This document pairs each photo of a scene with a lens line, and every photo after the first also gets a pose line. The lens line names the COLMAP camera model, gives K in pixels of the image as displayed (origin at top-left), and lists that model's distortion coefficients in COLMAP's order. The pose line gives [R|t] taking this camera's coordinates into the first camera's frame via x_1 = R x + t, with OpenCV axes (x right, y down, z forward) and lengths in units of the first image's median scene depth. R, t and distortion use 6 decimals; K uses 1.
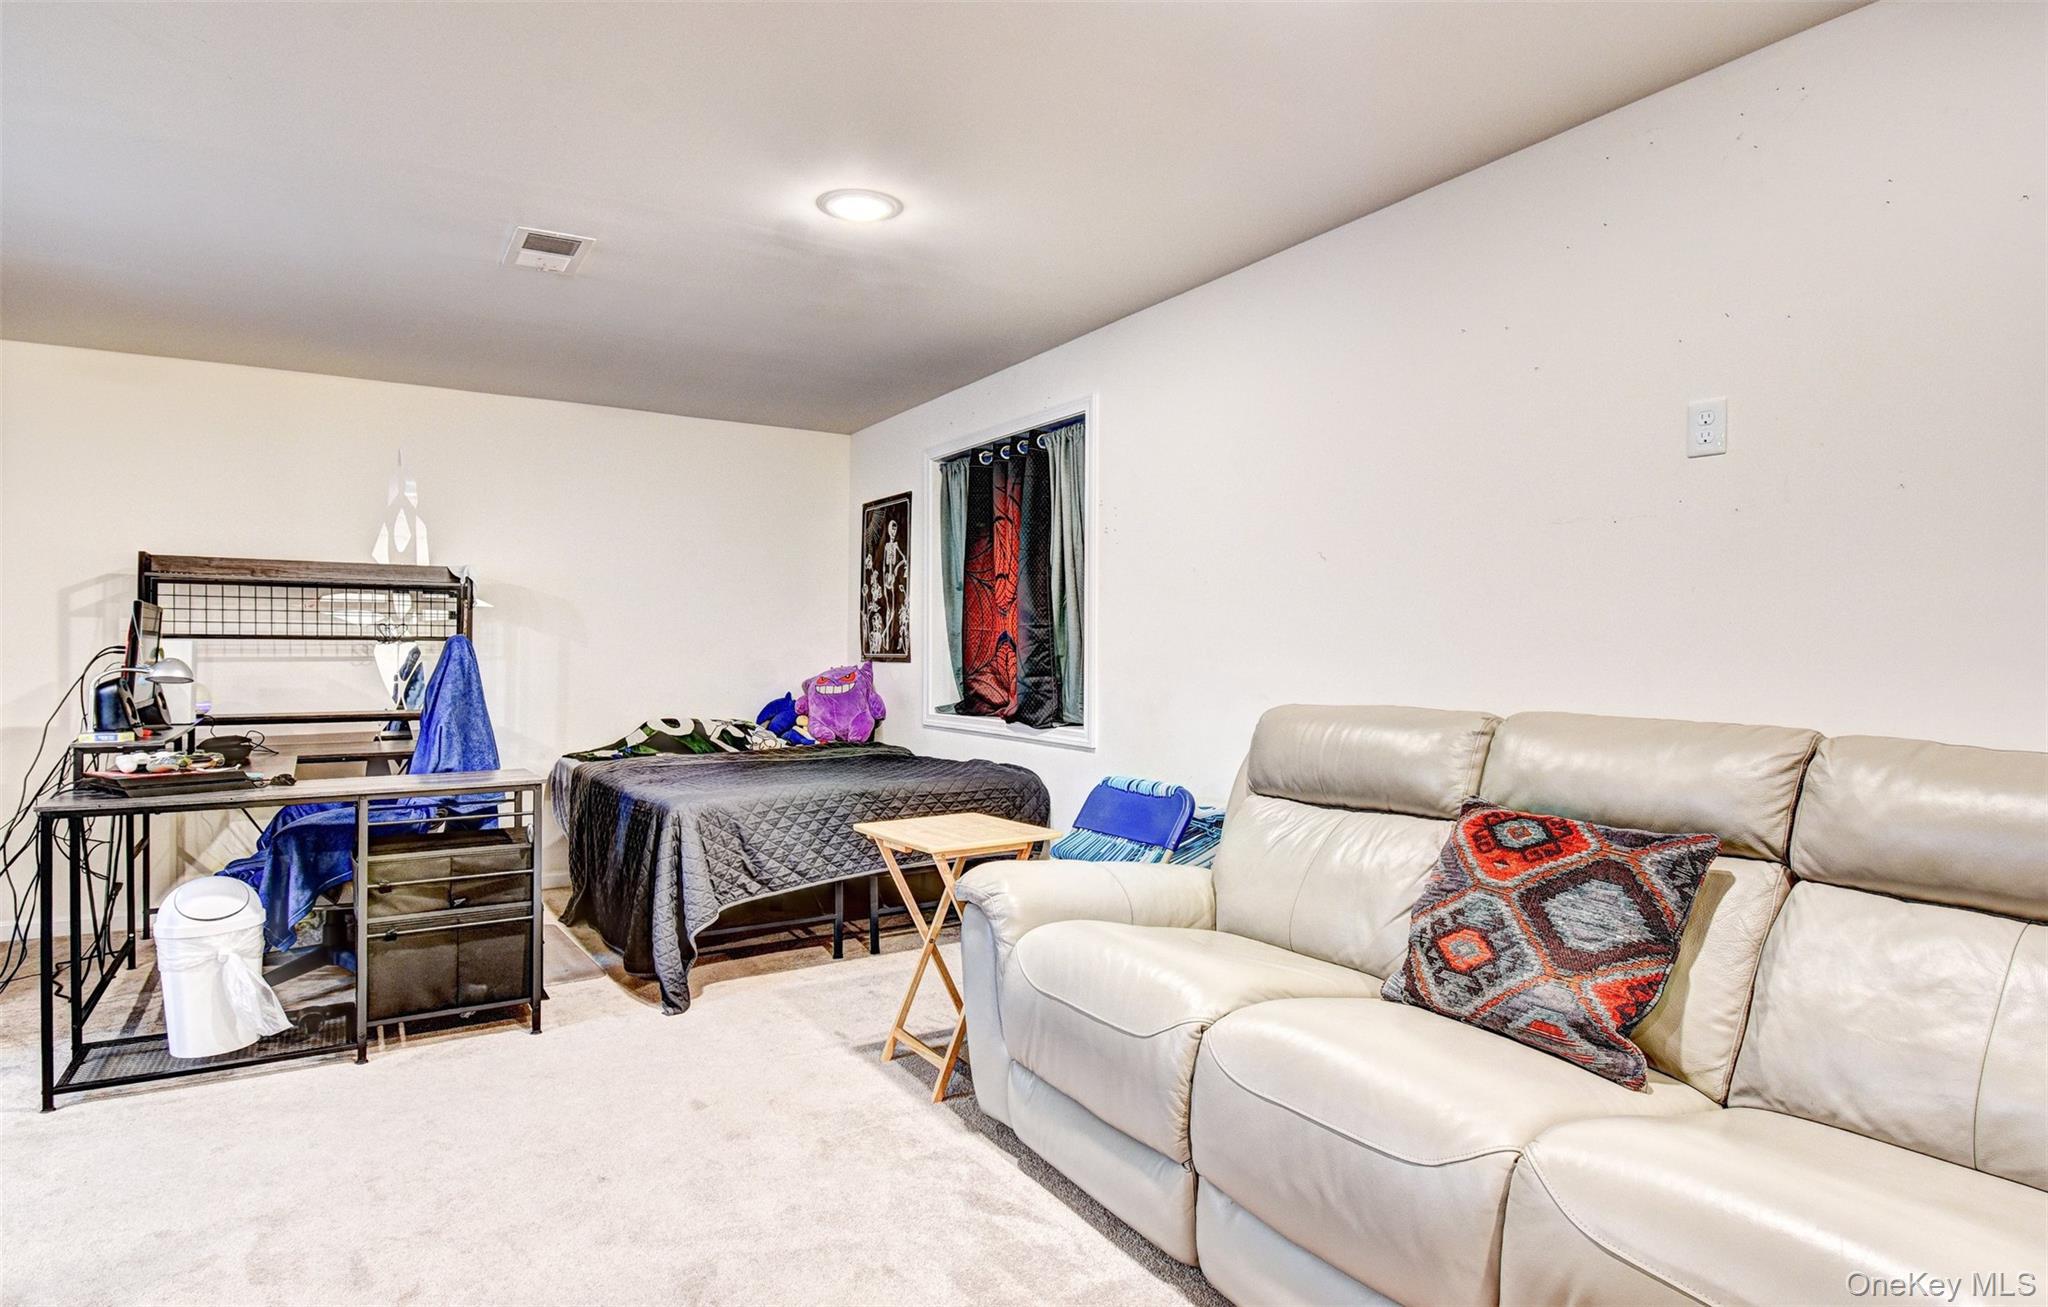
lens RADIAL K [[1139.9, 0, 1024.0], [0, 1139.9, 653.5], [0, 0, 1]] dist [-0.002517, -0.001041]
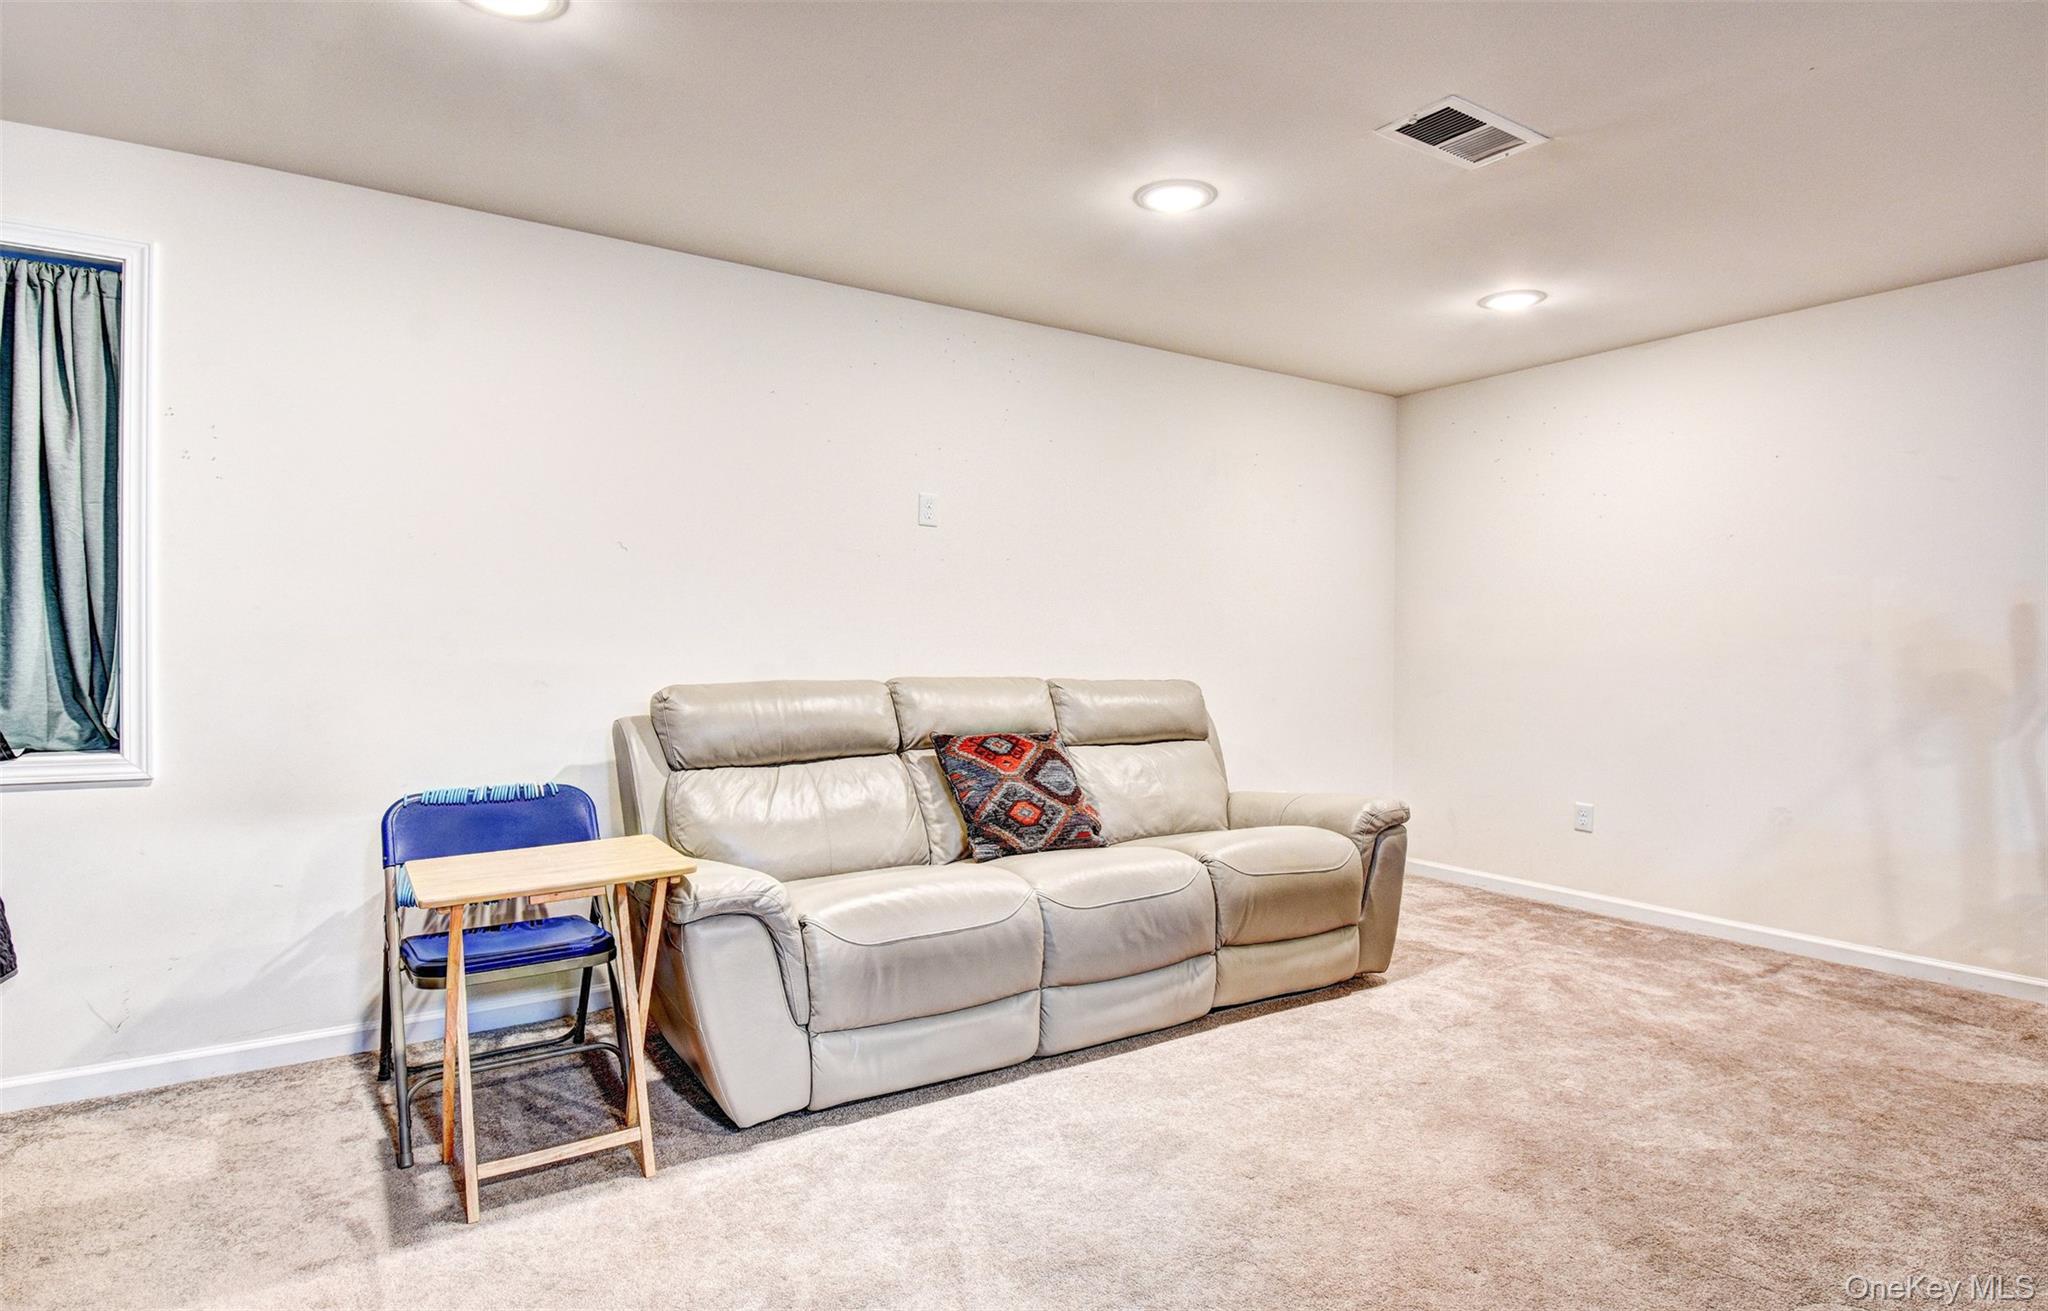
lens RADIAL K [[1142.7, 0, 1024.0], [0, 1142.7, 655.5], [0, 0, 1]] dist [0.002939, -0.000136]
pose [[-0.072309, -0.014756, 0.997273, -1.315629], [-0.006074, 0.999879, 0.014354, -0.002365], [-0.997364, -0.005019, -0.072389, 1.116605]]
